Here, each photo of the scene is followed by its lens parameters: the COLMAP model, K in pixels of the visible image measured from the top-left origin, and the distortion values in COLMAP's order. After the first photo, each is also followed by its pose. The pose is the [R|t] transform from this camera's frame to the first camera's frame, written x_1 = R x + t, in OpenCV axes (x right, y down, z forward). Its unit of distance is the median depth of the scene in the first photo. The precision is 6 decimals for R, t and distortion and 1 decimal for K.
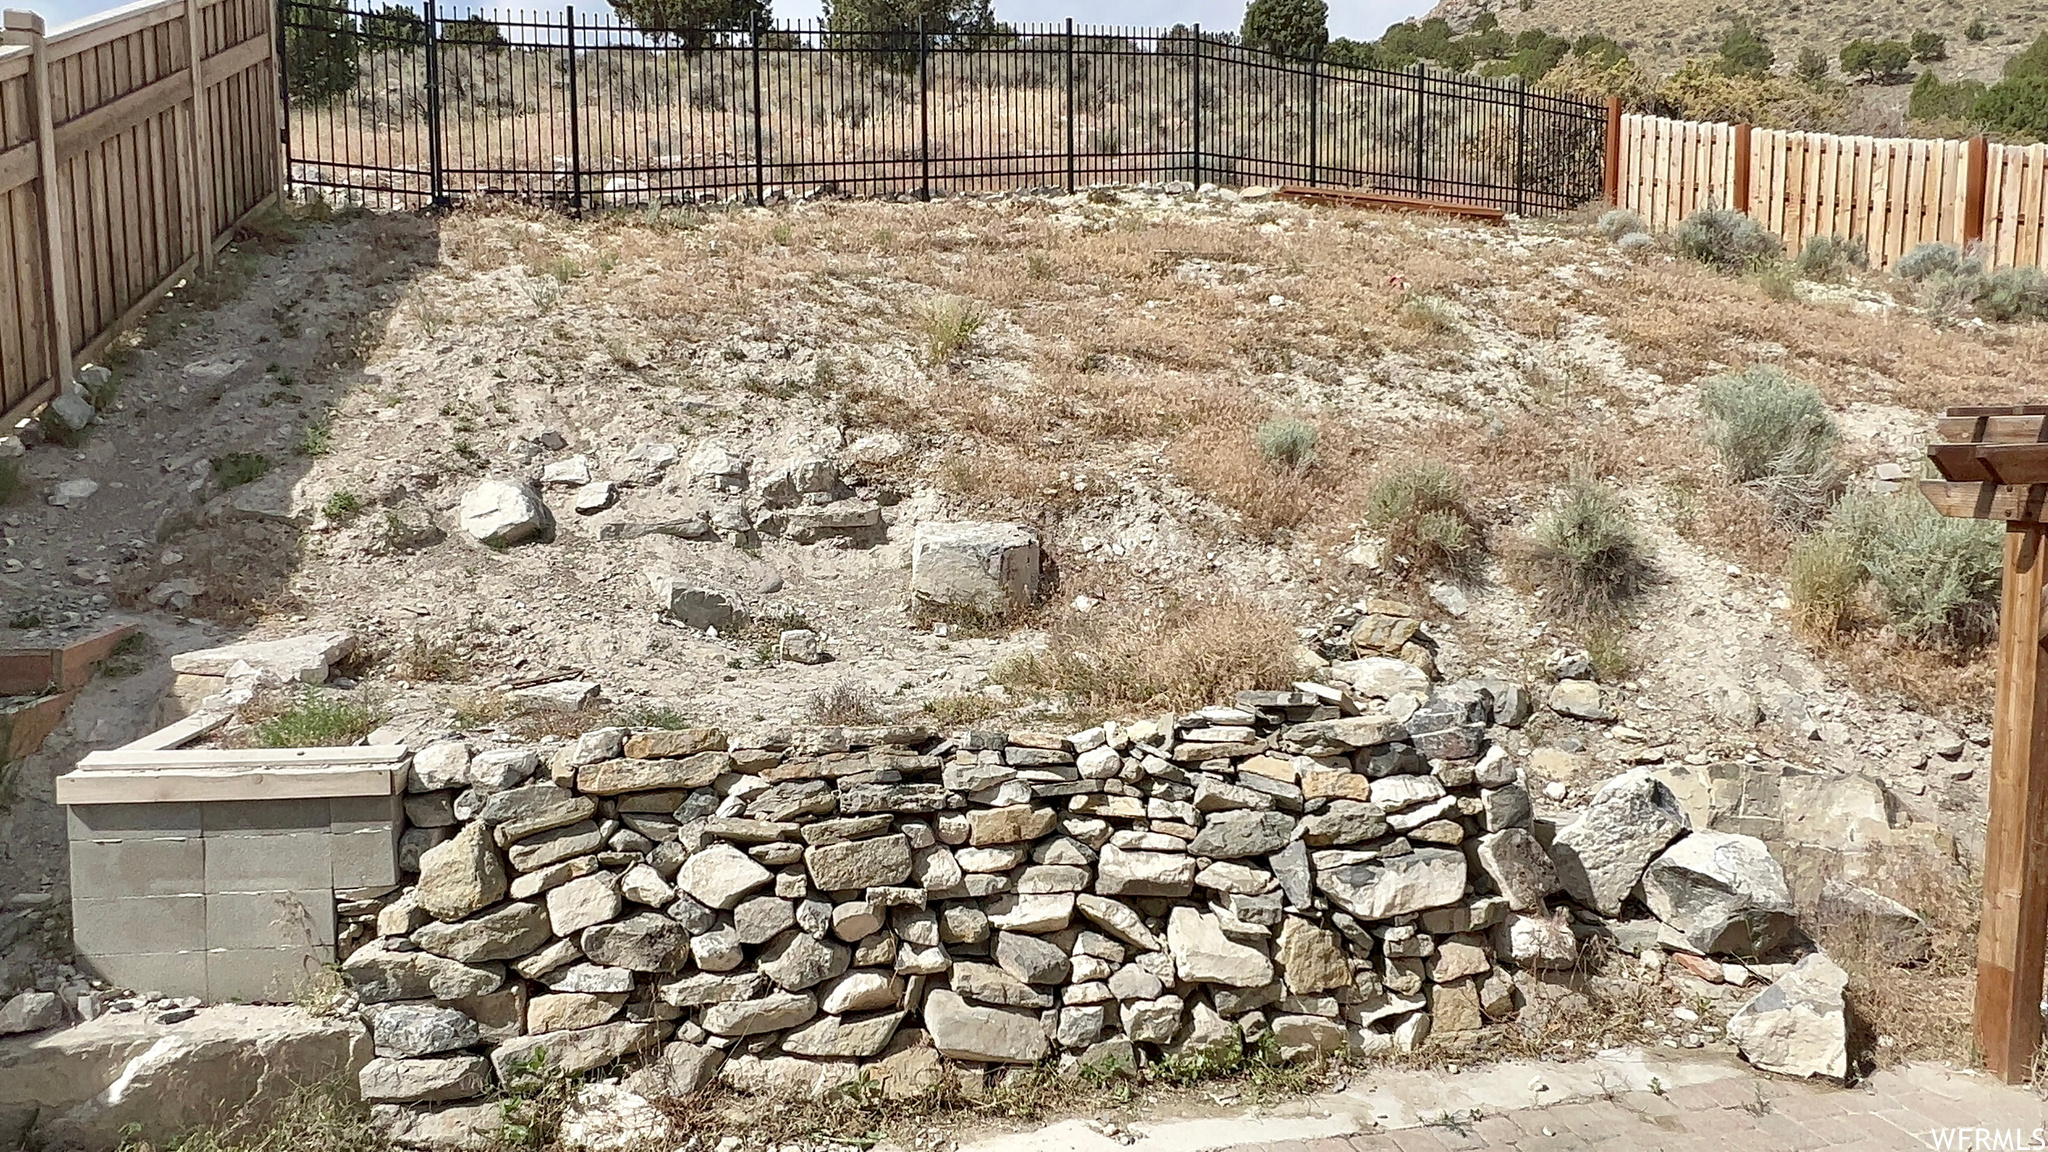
lens RADIAL K [[1302.2, 0, 1018.3], [0, 1302.2, 579.7], [0, 0, 1]] dist [0.001171, -0.004539]
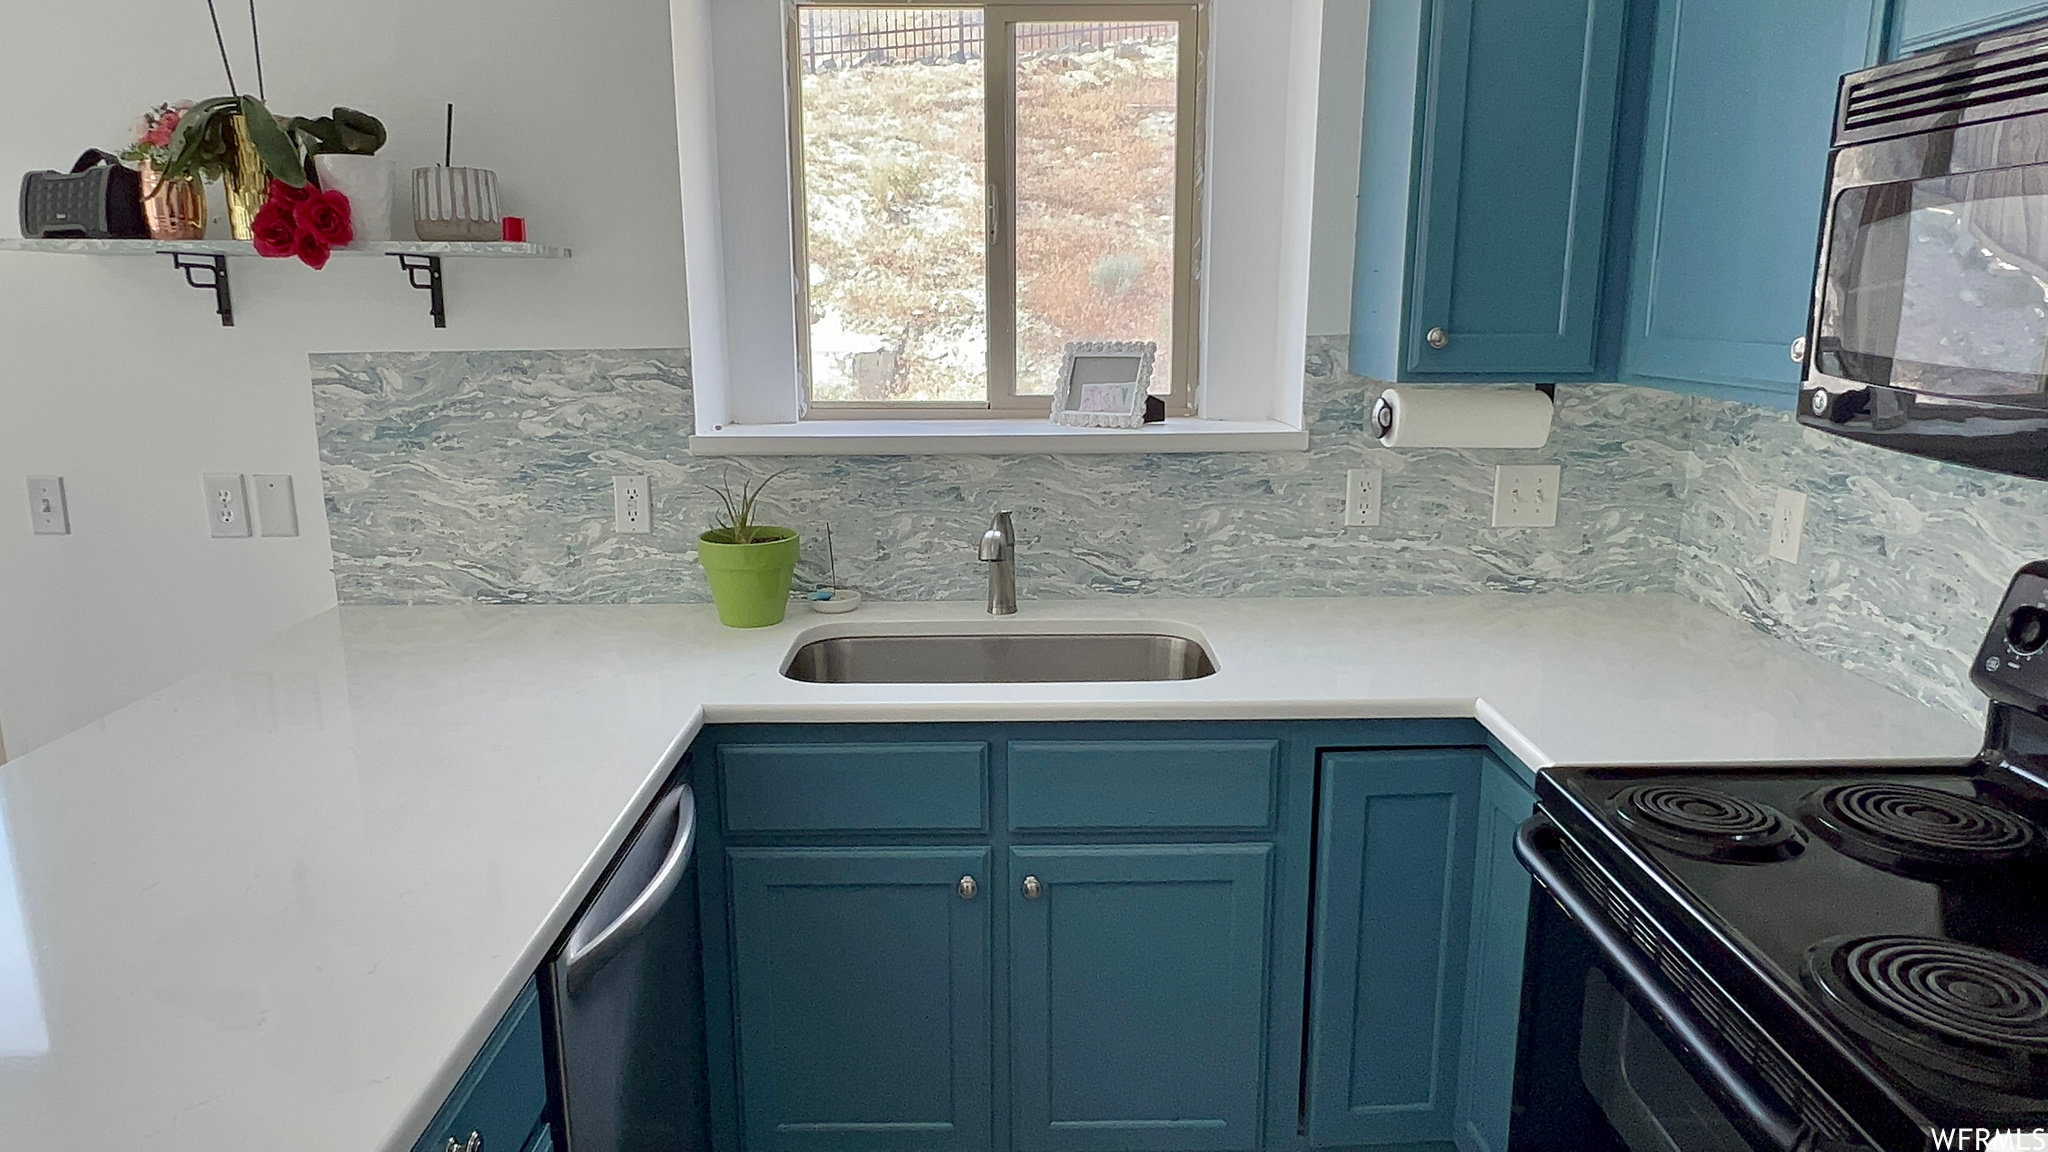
lens RADIAL K [[1302.2, 0, 1018.3], [0, 1302.2, 579.7], [0, 0, 1]] dist [0.001171, -0.004539]
pose [[0.981625, 0.040442, -0.186483, 0.391275], [-0.018831, 0.993043, 0.116235, 0.045414], [0.189887, -0.110588, 0.975558, -0.282895]]
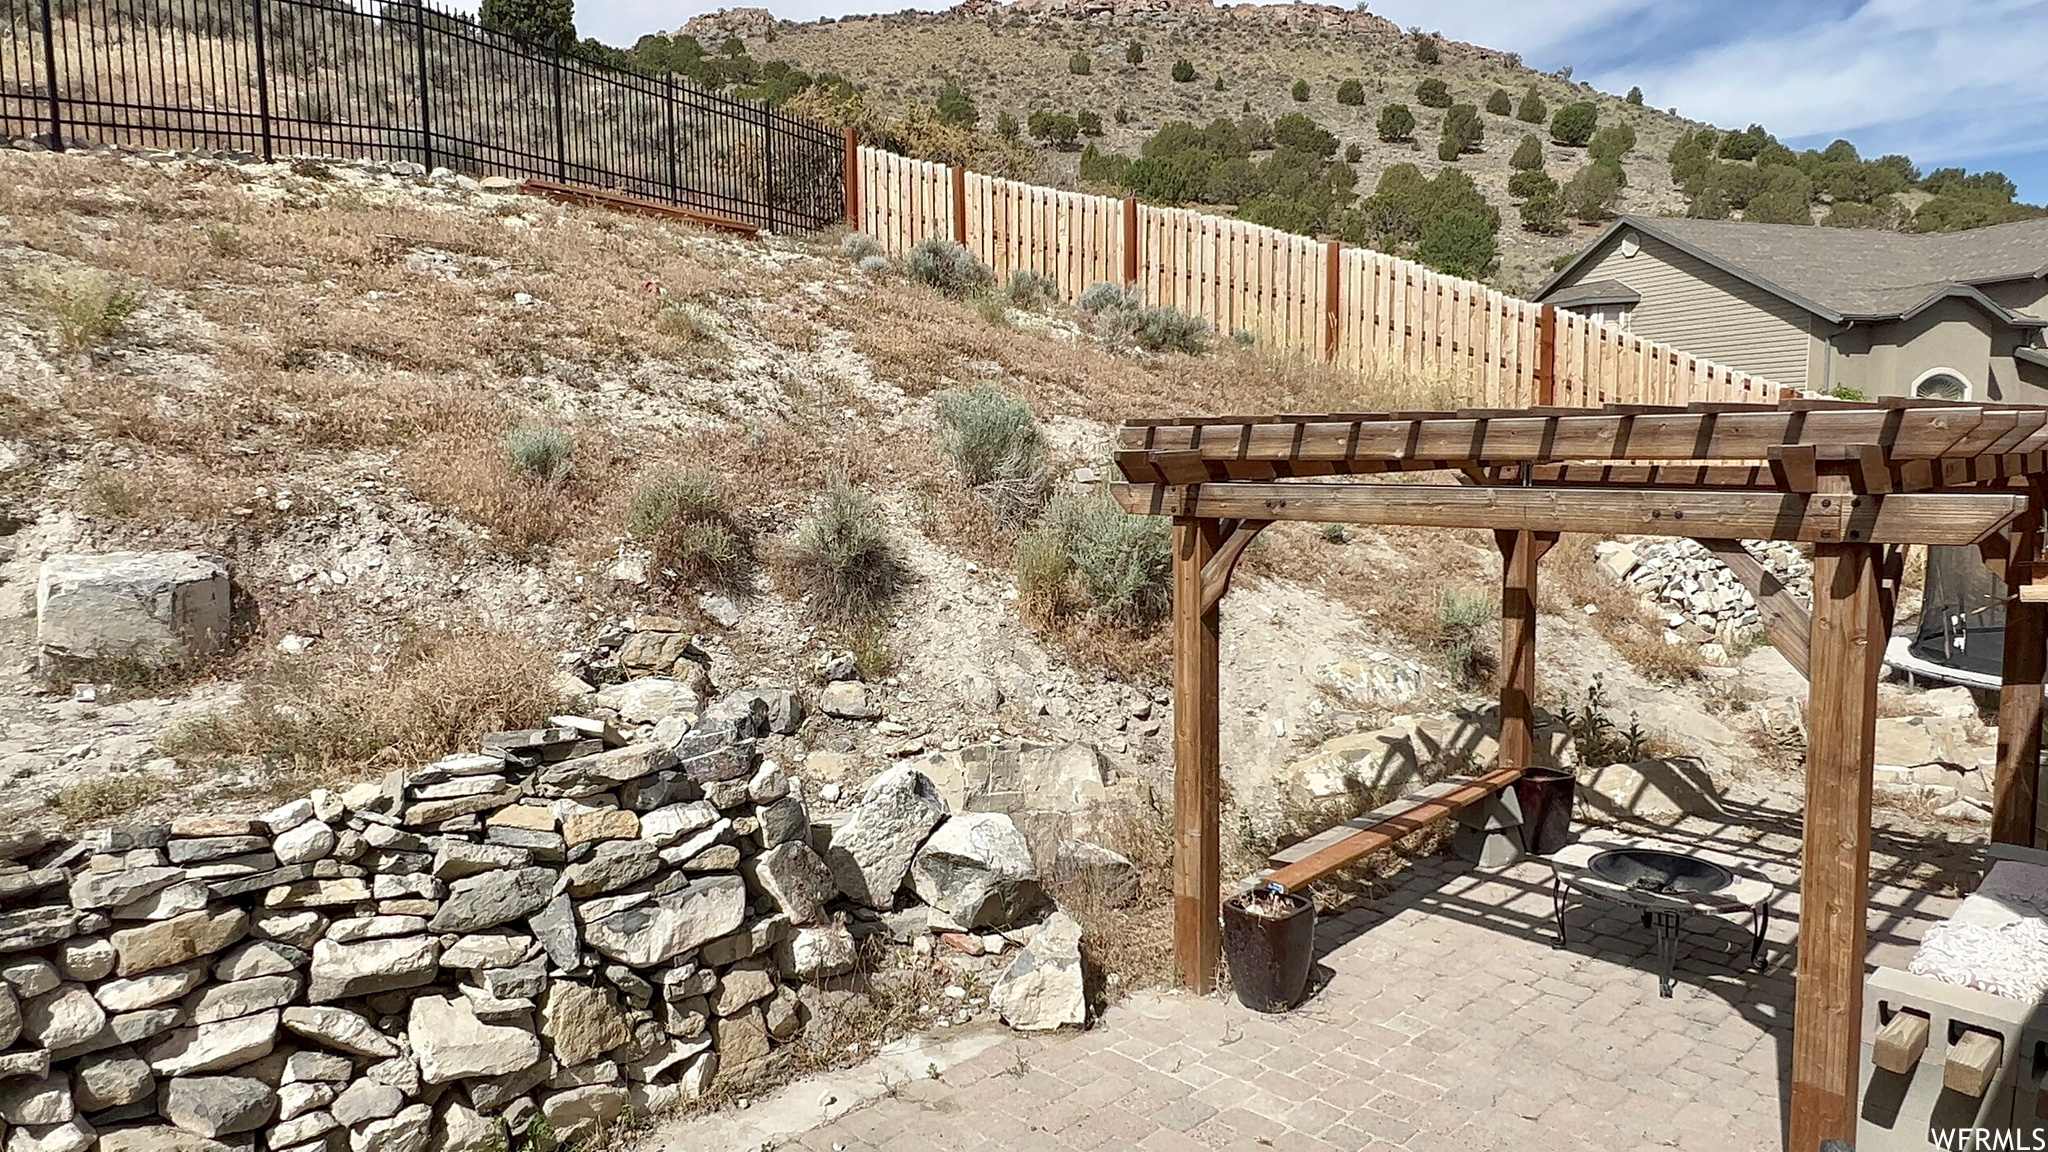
lens RADIAL K [[1301.5, 0, 1017.9], [0, 1301.5, 580.4], [0, 0, 1]] dist [0.000572, -0.001842]
pose [[0.858357, -0.053803, 0.510224, 0.024234], [0.057167, 0.998323, 0.009100, -0.003692], [-0.509858, 0.021357, 0.859993, 0.039993]]
